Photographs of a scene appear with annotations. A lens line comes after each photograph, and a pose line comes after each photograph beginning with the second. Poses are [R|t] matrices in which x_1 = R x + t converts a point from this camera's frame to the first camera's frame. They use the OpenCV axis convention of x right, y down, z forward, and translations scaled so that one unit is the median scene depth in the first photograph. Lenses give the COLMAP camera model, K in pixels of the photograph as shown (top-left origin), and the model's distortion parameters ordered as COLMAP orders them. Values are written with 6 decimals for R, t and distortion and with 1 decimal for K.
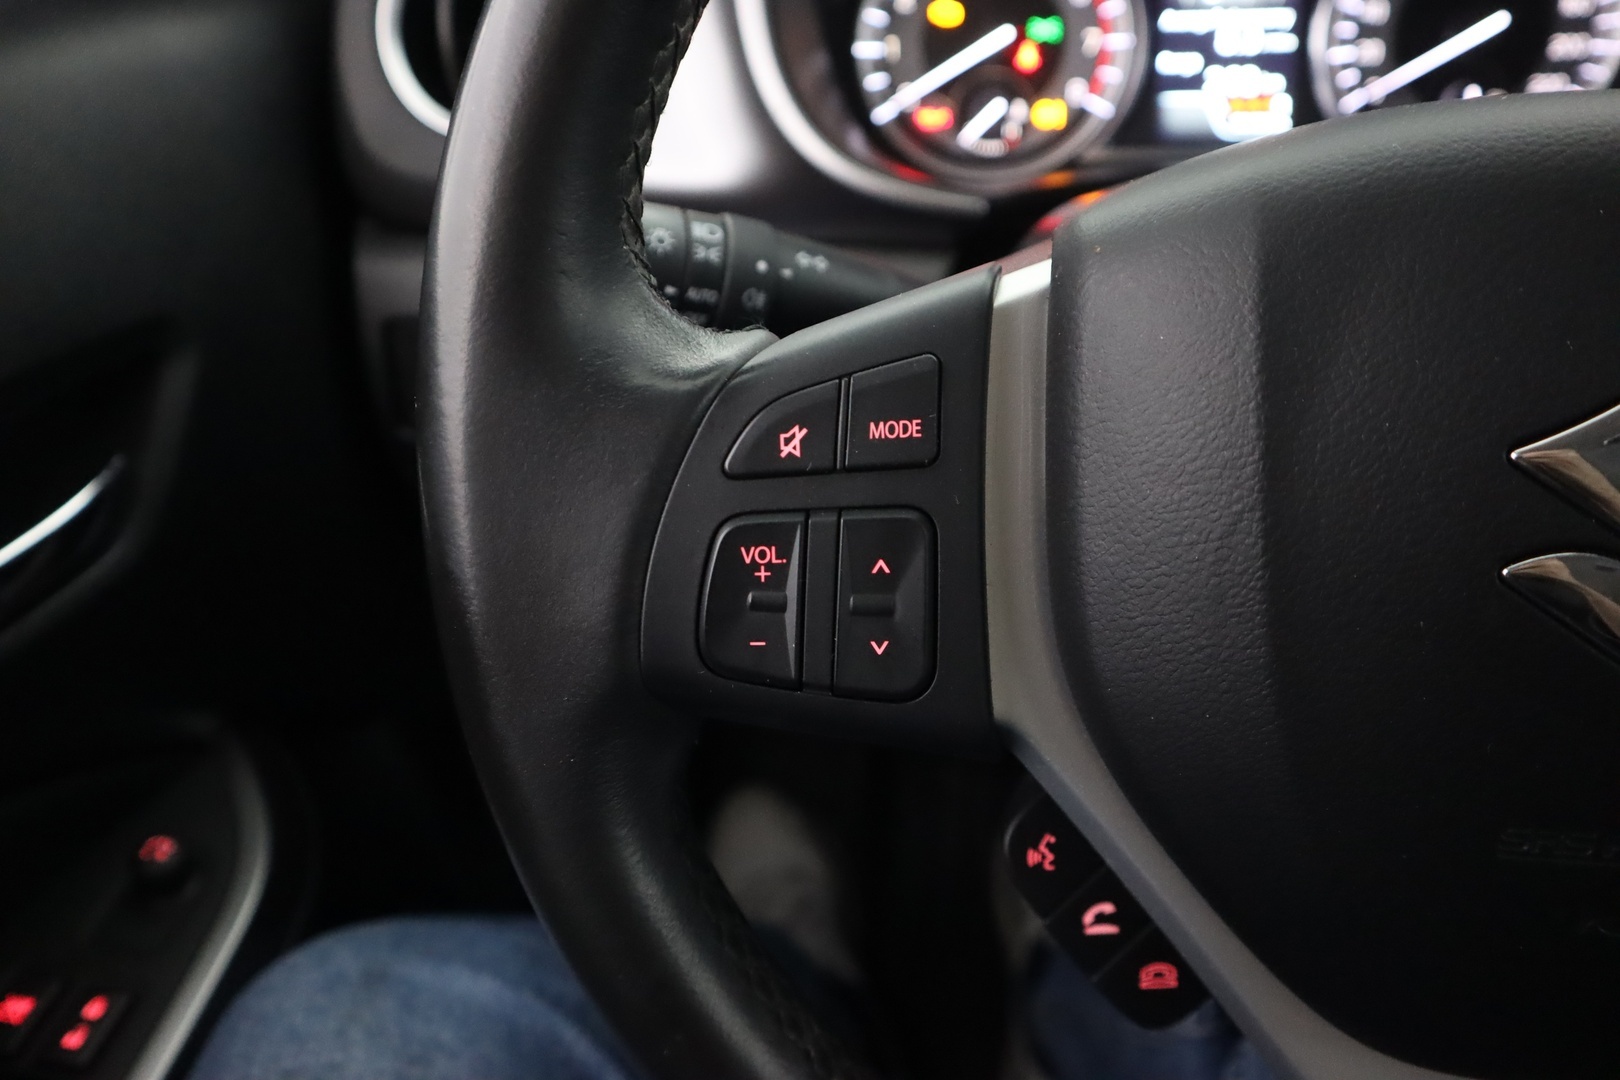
lens RADIAL K [[1387.8, 0, 811.3], [0, 1387.8, 549.6], [0, 0, 1]] dist [-0.038984, -0.008256]
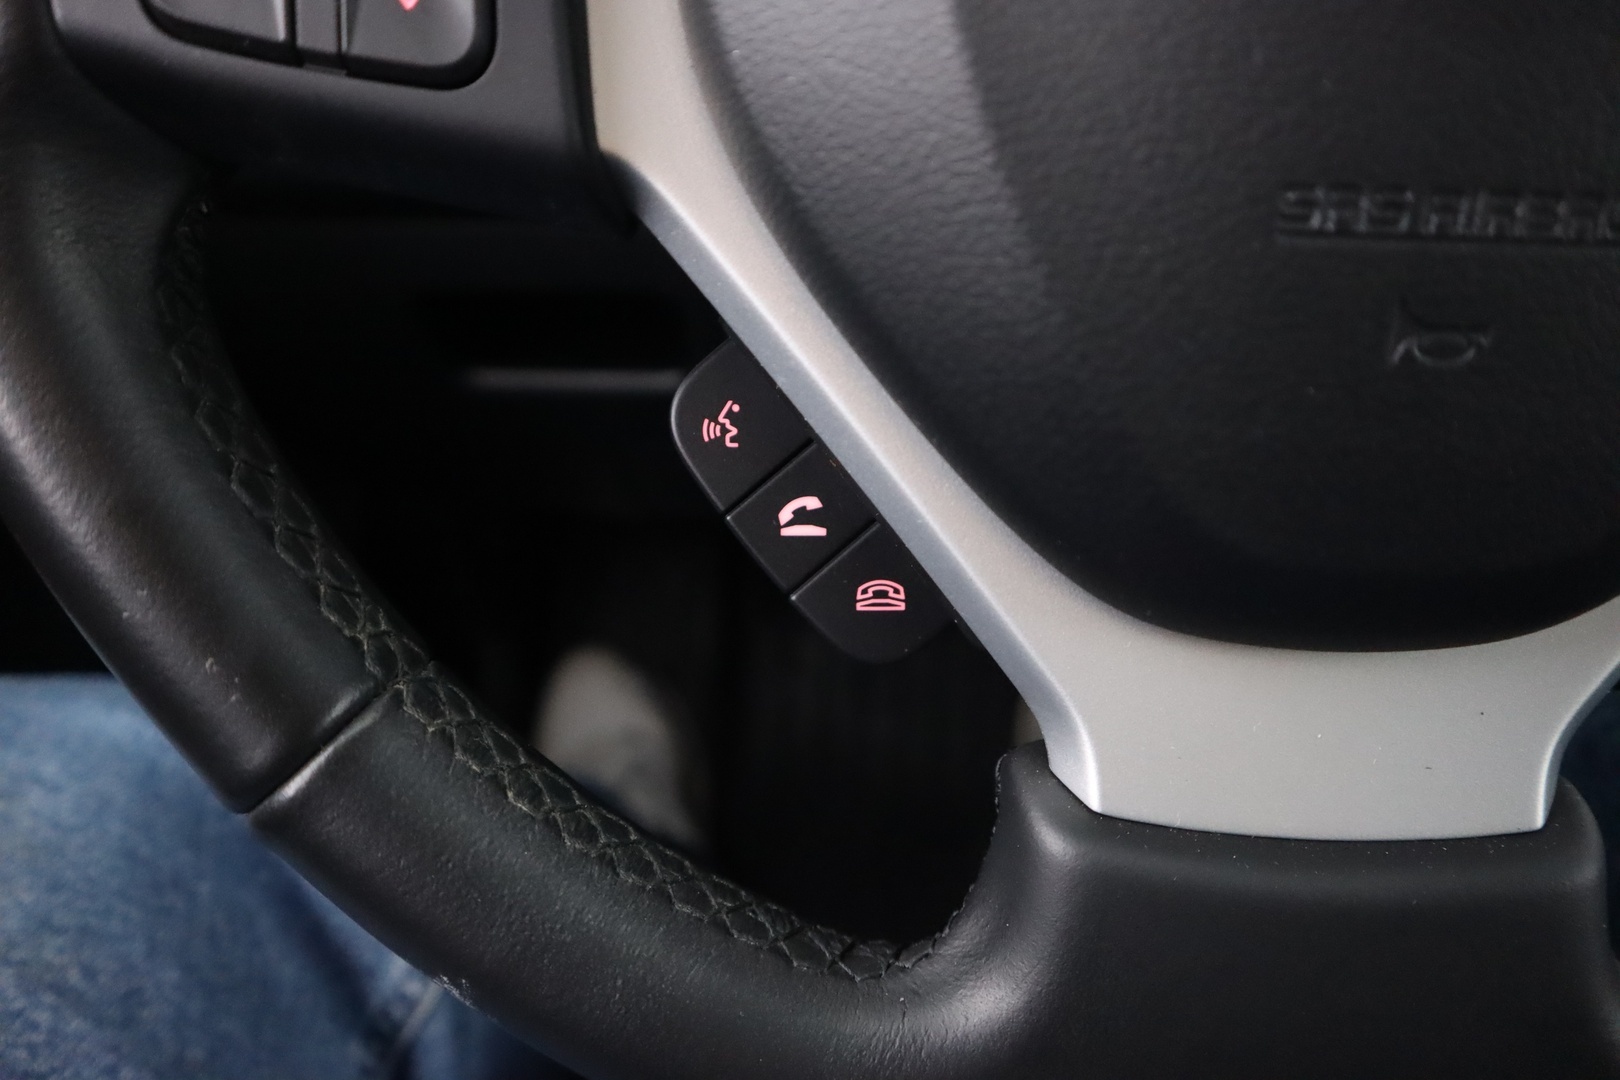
lens RADIAL K [[1387.8, 0, 807.6], [0, 1387.8, 539.5], [0, 0, 1]] dist [-0.038984, -0.008256]
pose [[0.998662, -0.000148, 0.051712, 0.174292], [-0.000767, 0.999844, 0.017668, 0.268131], [-0.051706, -0.017684, 0.998506, 0.242261]]
